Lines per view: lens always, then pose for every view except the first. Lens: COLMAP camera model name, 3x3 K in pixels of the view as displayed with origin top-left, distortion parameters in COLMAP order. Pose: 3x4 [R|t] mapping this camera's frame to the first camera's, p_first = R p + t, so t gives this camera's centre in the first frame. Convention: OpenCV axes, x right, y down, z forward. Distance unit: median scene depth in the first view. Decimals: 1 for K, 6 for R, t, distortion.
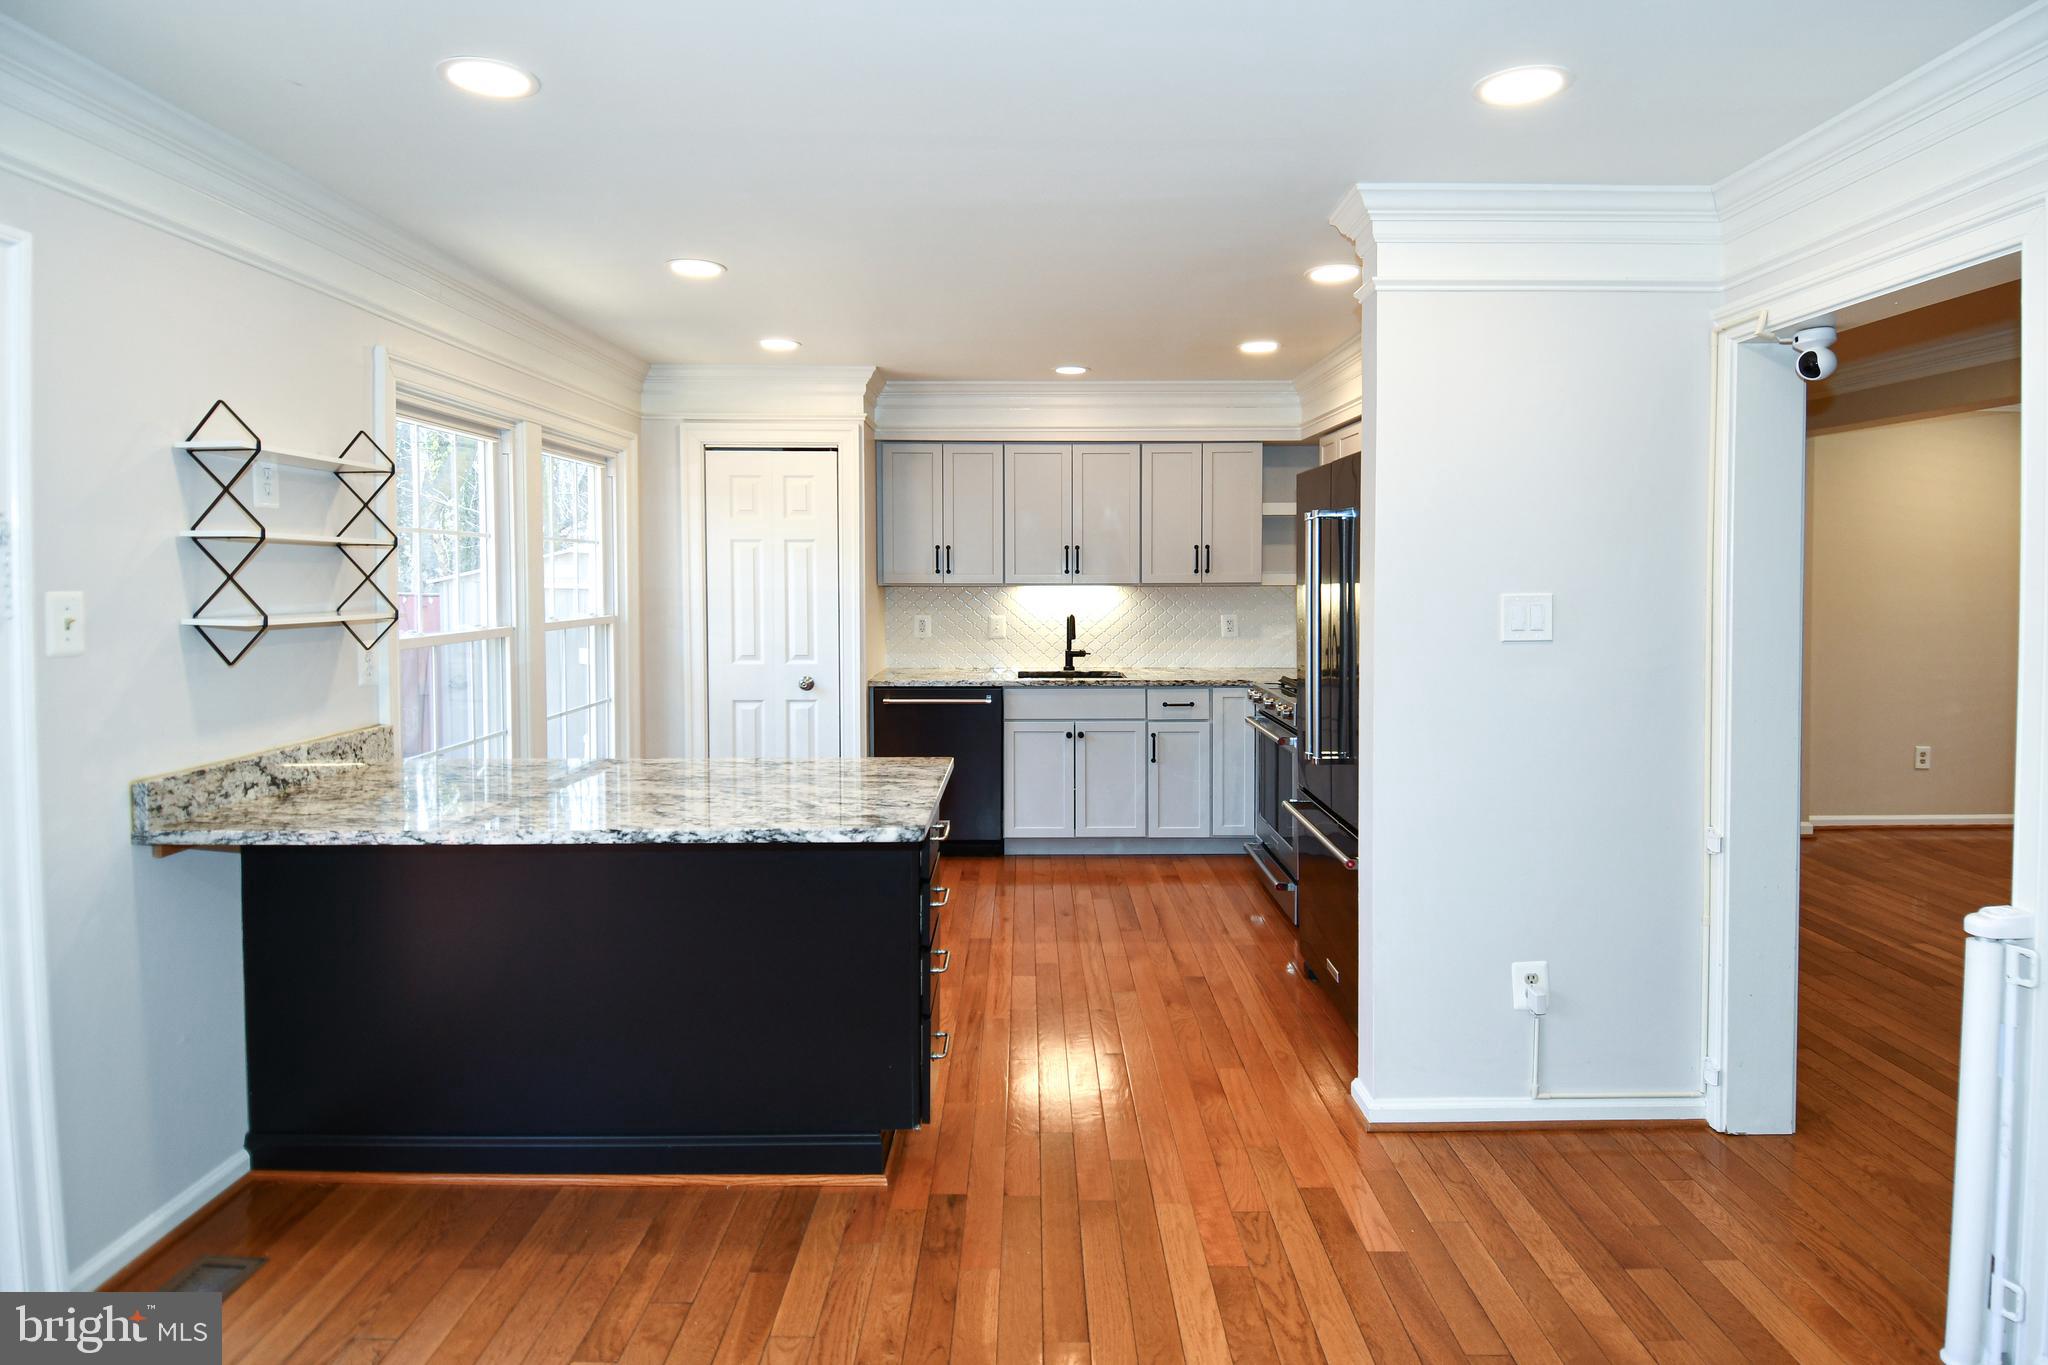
lens RADIAL K [[1039.1, 0, 1047.2], [0, 1039.1, 606.5], [0, 0, 1]] dist [0.041257, -0.035853]
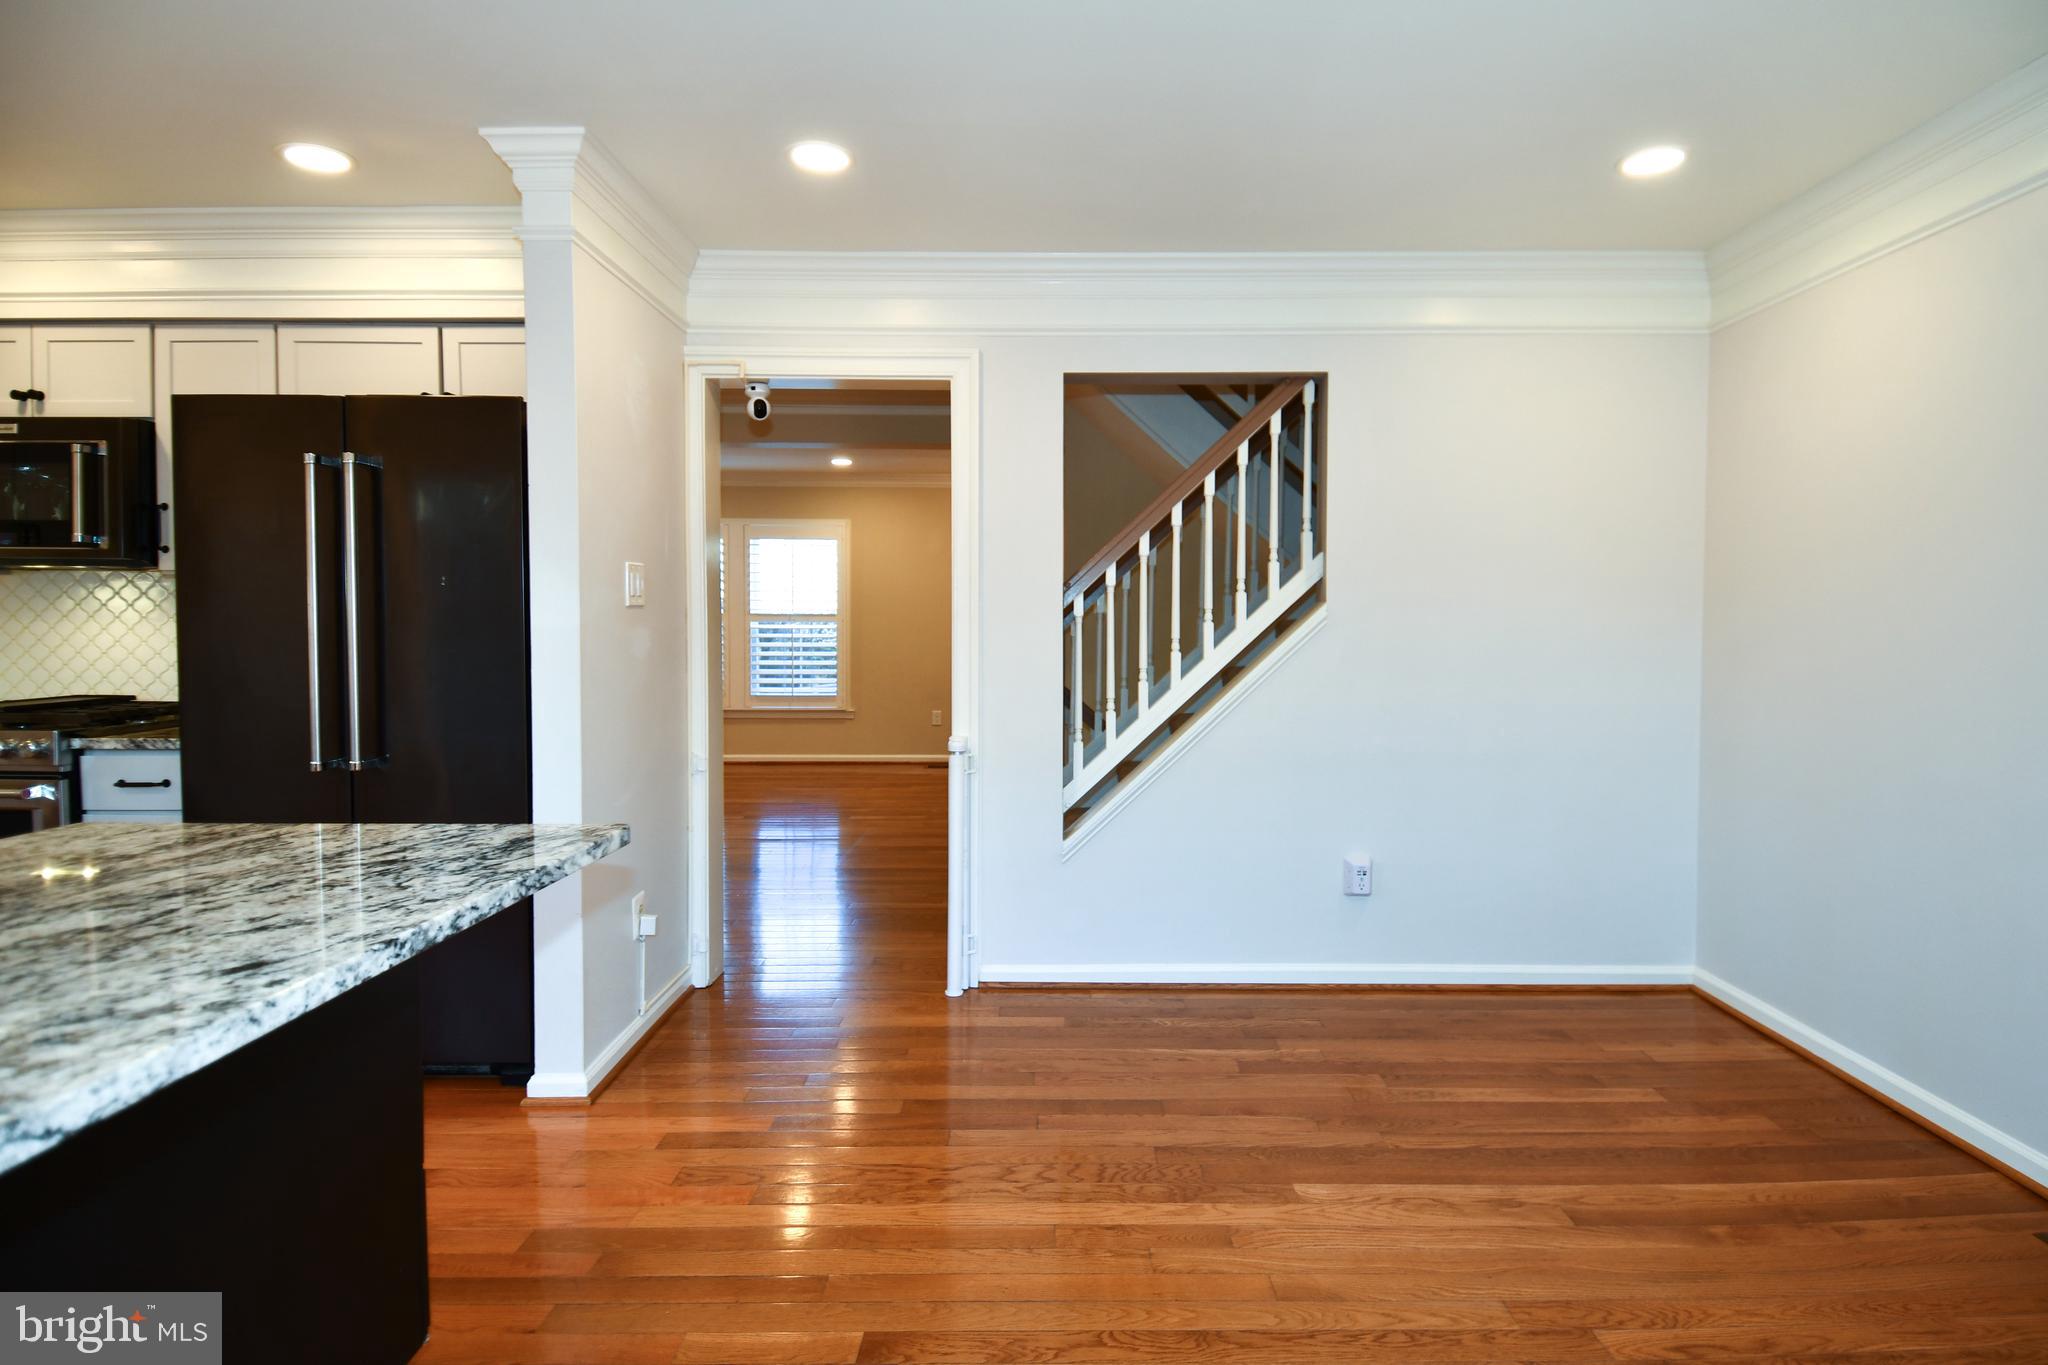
lens RADIAL K [[1109.4, 0, 1039.1], [0, 1109.4, 656.3], [0, 0, 1]] dist [0.046644, -0.048859]
pose [[0.036408, -0.034603, 0.998738, -0.776837], [0.026700, 0.999077, 0.033641, 0.063337], [-0.998980, 0.025442, 0.037298, 0.581033]]
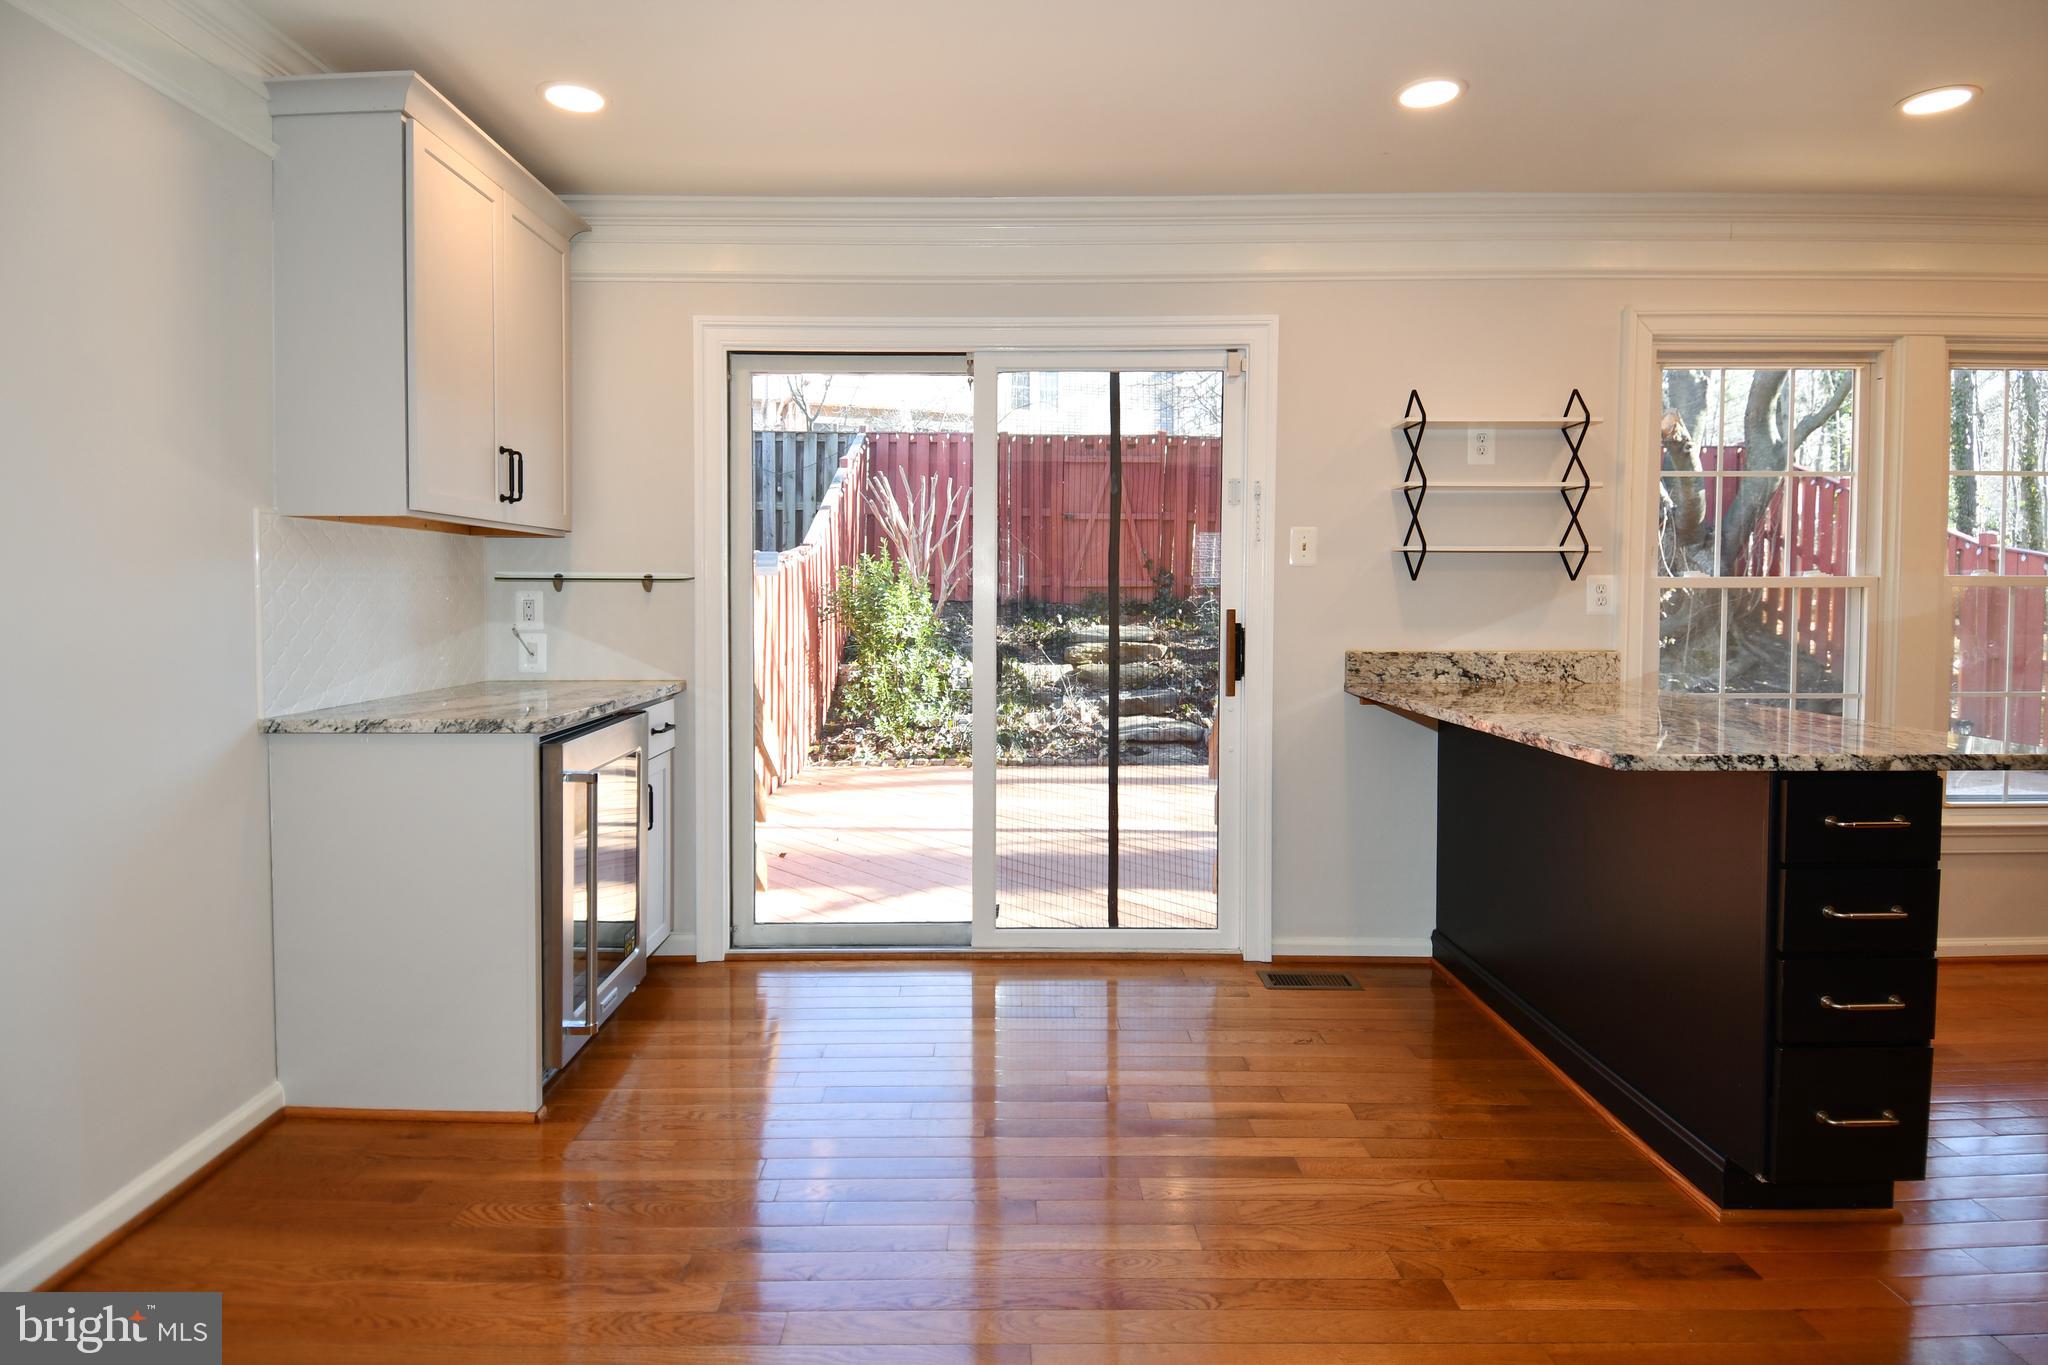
lens RADIAL K [[1149.3, 0, 989.6], [0, 1149.3, 633.2], [0, 0, 1]] dist [0.030834, -0.057409]
pose [[-0.028790, 0.039639, -0.998799, 0.709863], [-0.028185, 0.998784, 0.040451, 0.073769], [0.999188, 0.029315, -0.027638, 0.443677]]
